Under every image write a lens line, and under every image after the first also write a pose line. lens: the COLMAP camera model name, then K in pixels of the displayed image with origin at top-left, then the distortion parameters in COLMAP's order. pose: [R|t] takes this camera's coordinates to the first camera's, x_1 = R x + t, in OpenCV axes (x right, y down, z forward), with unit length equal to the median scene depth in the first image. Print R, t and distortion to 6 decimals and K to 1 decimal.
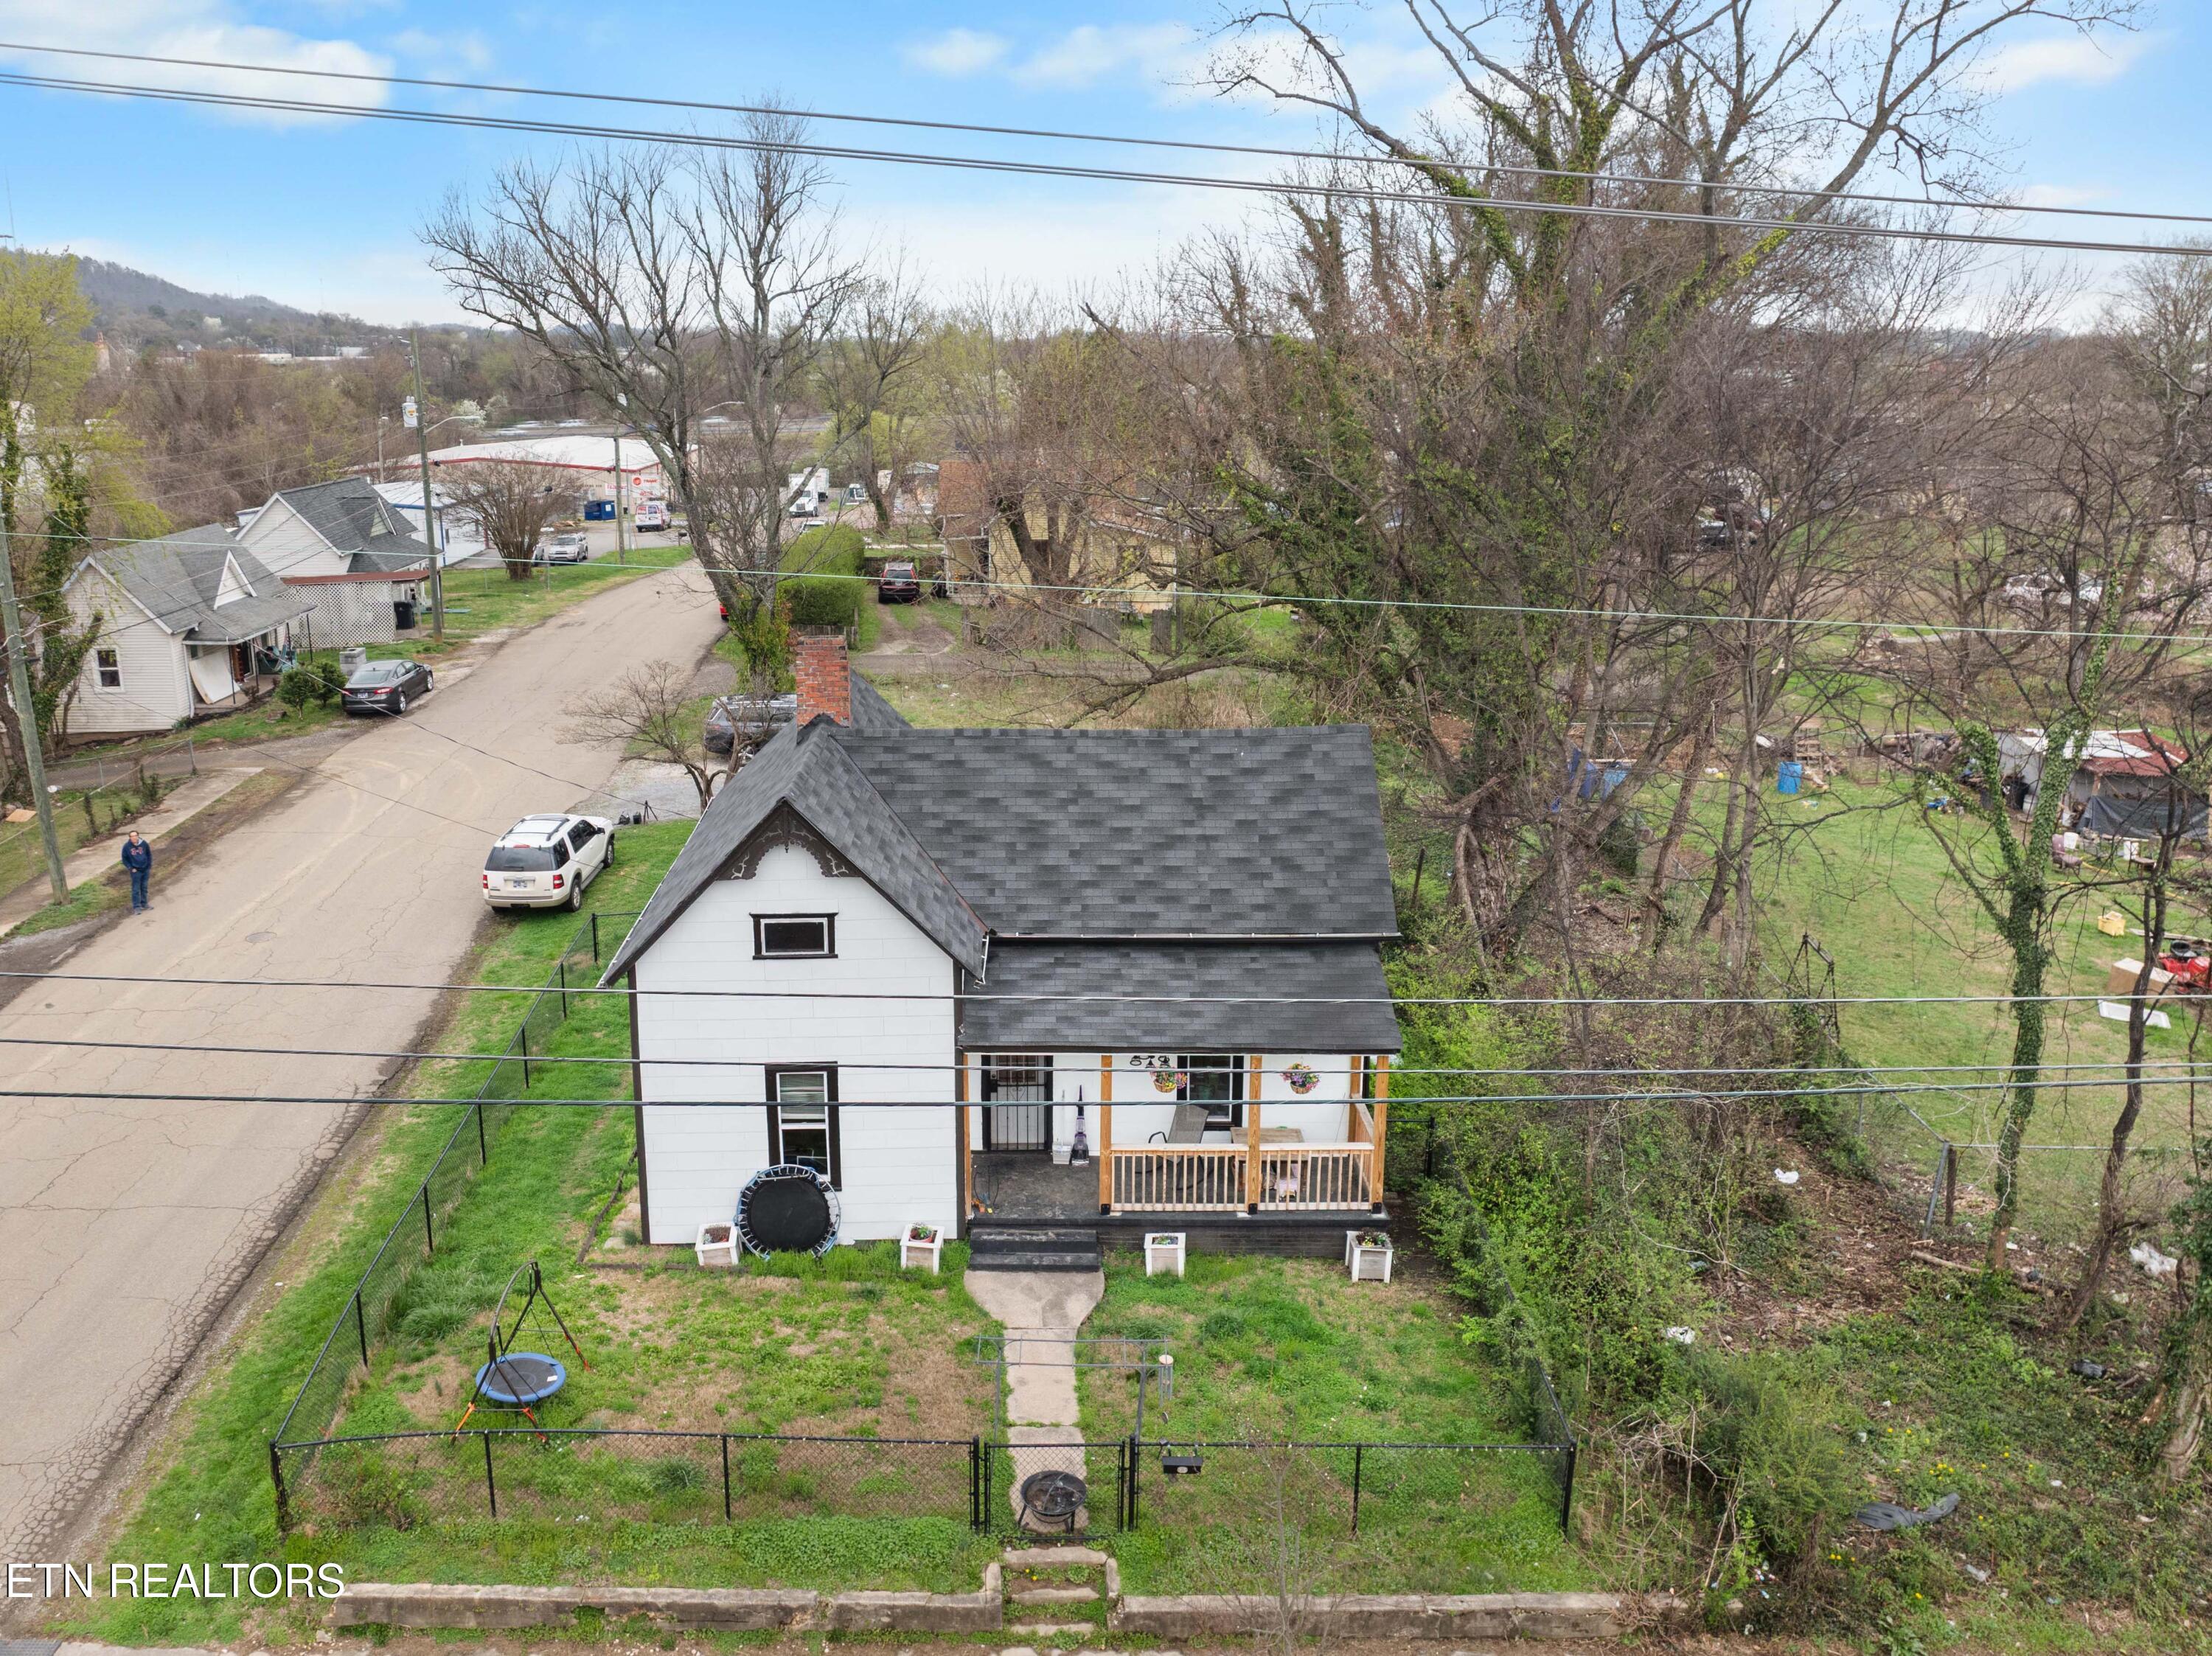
lens RADIAL K [[1529.0, 0, 1106.0], [0, 1529.0, 828.0], [0, 0, 1]] dist [-0.026967, -0.003670]
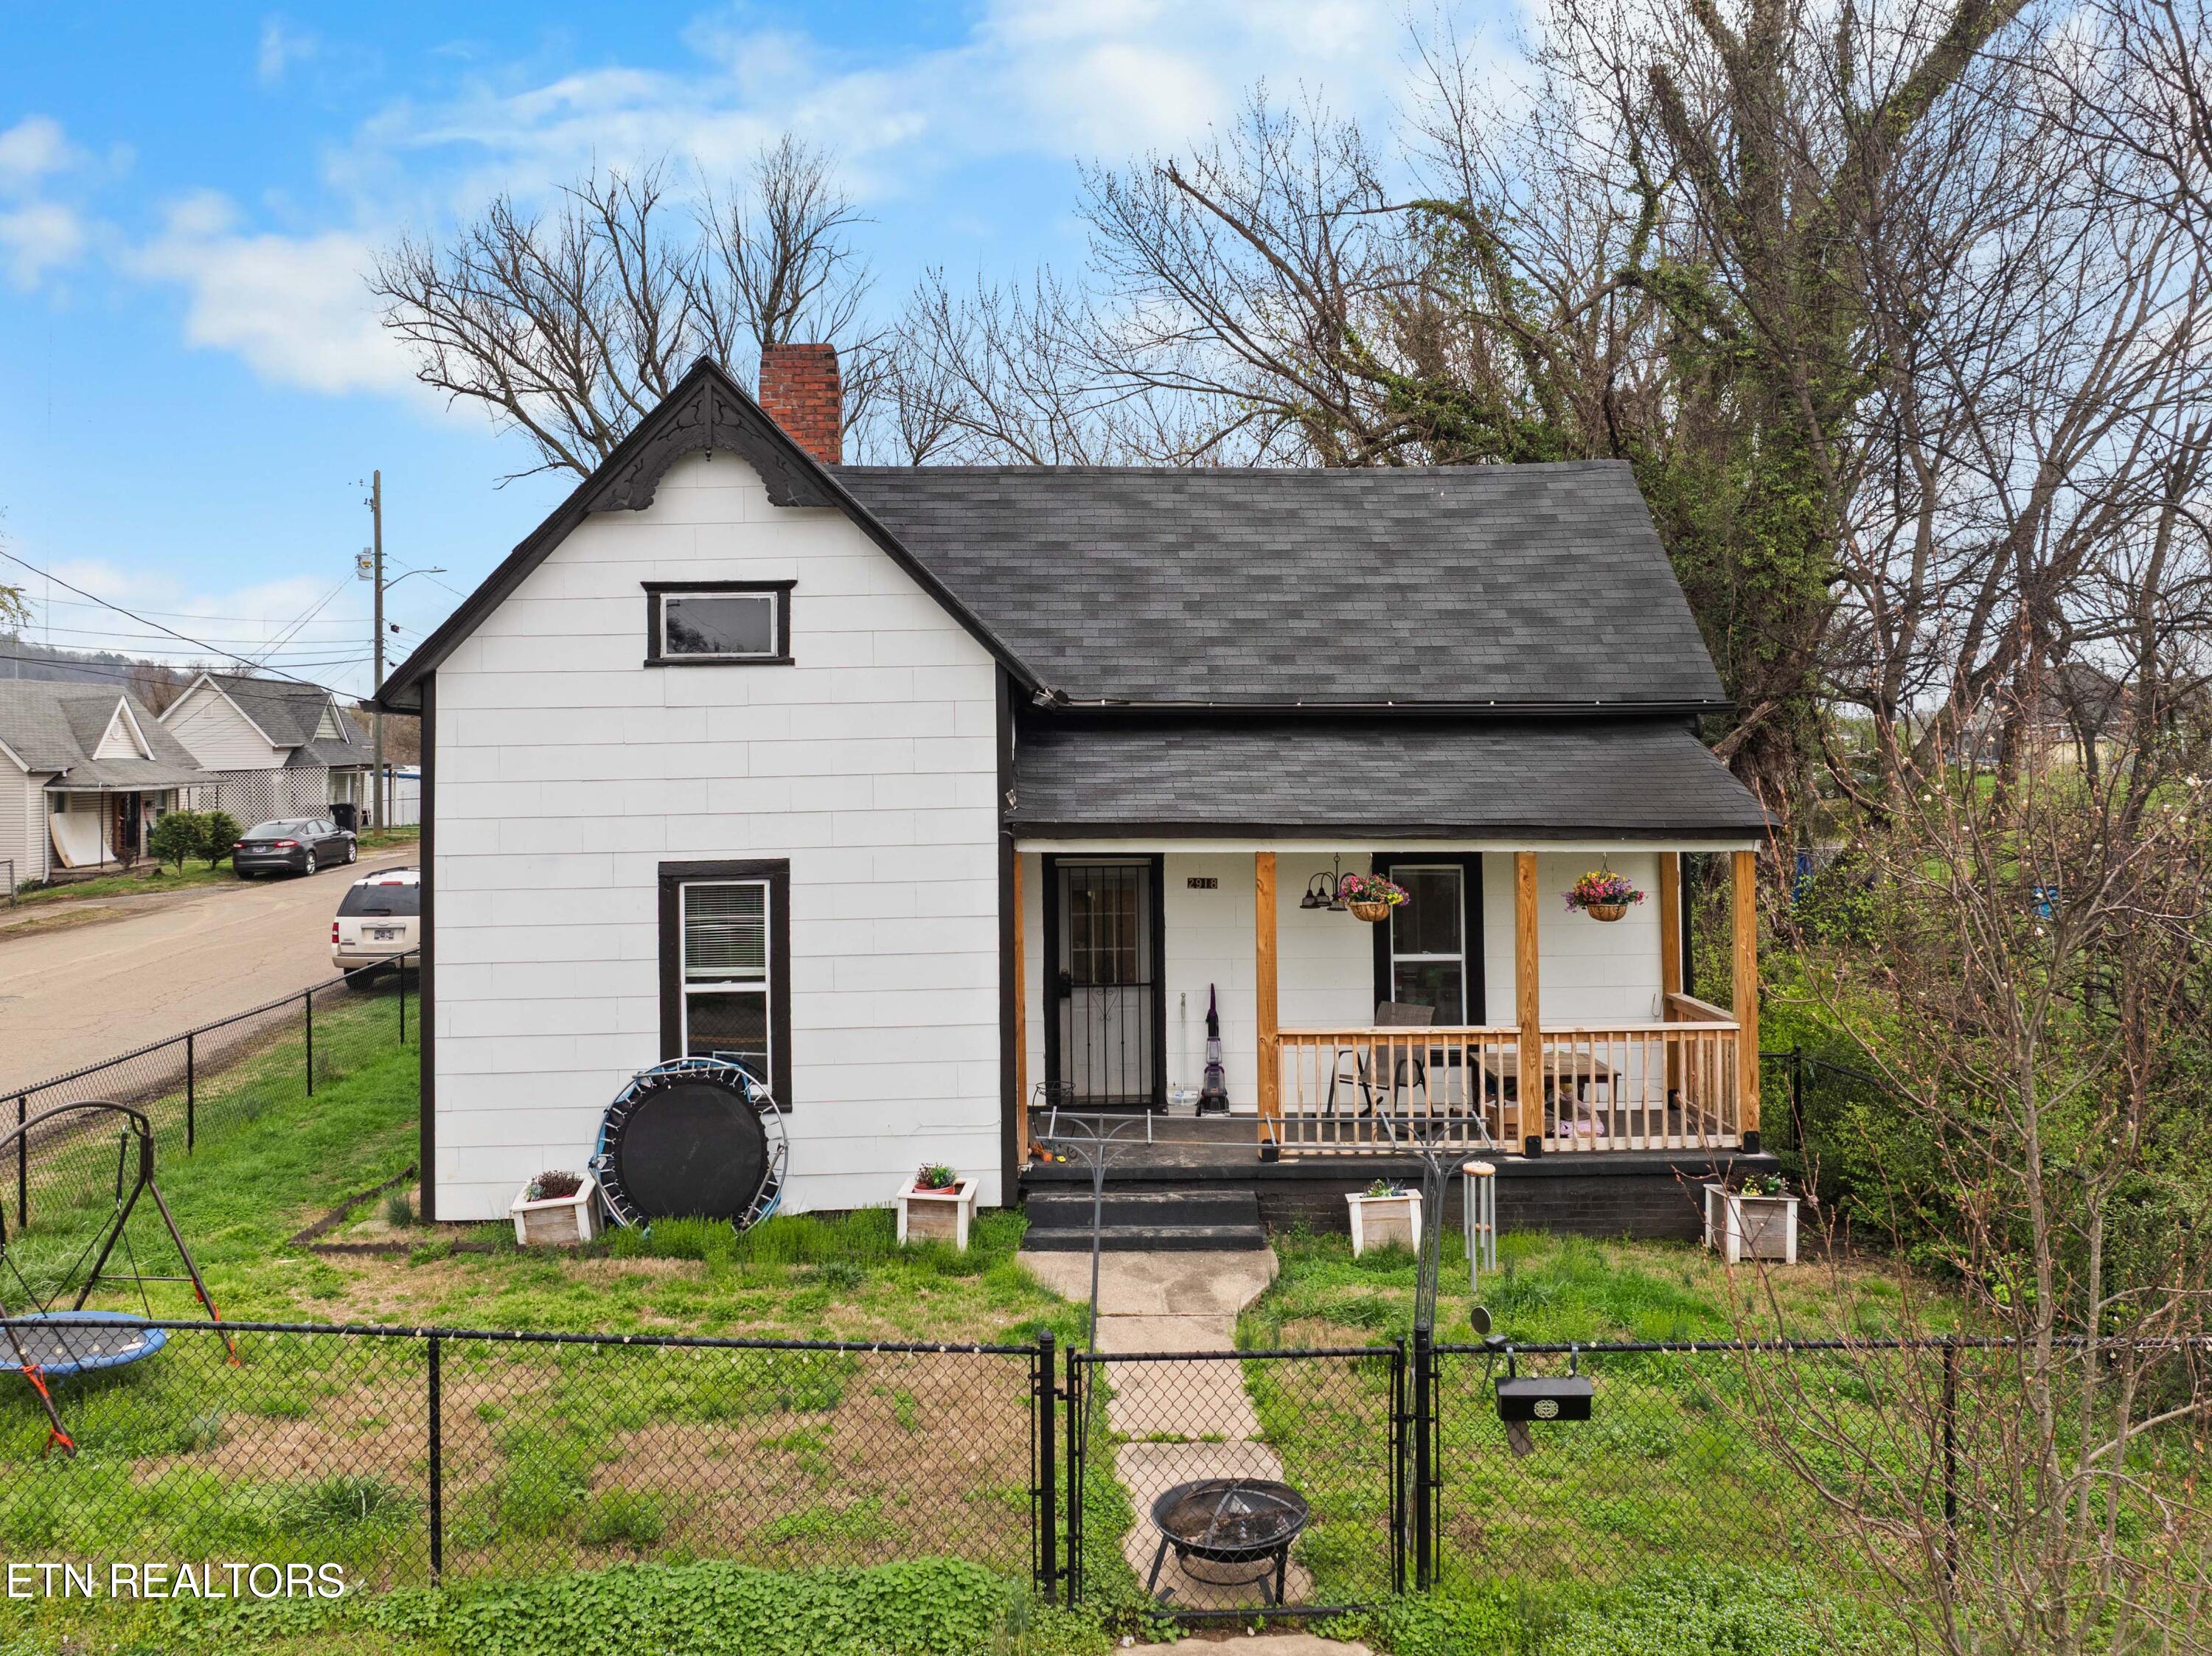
lens RADIAL K [[1623.0, 0, 1185.2], [0, 1623.0, 829.1], [0, 0, 1]] dist [-0.035463, -0.002824]
pose [[0.999601, -0.022113, 0.017568, -0.039526], [0.025733, 0.969475, -0.243838, 0.282922], [-0.011640, 0.244193, 0.969657, 0.407249]]
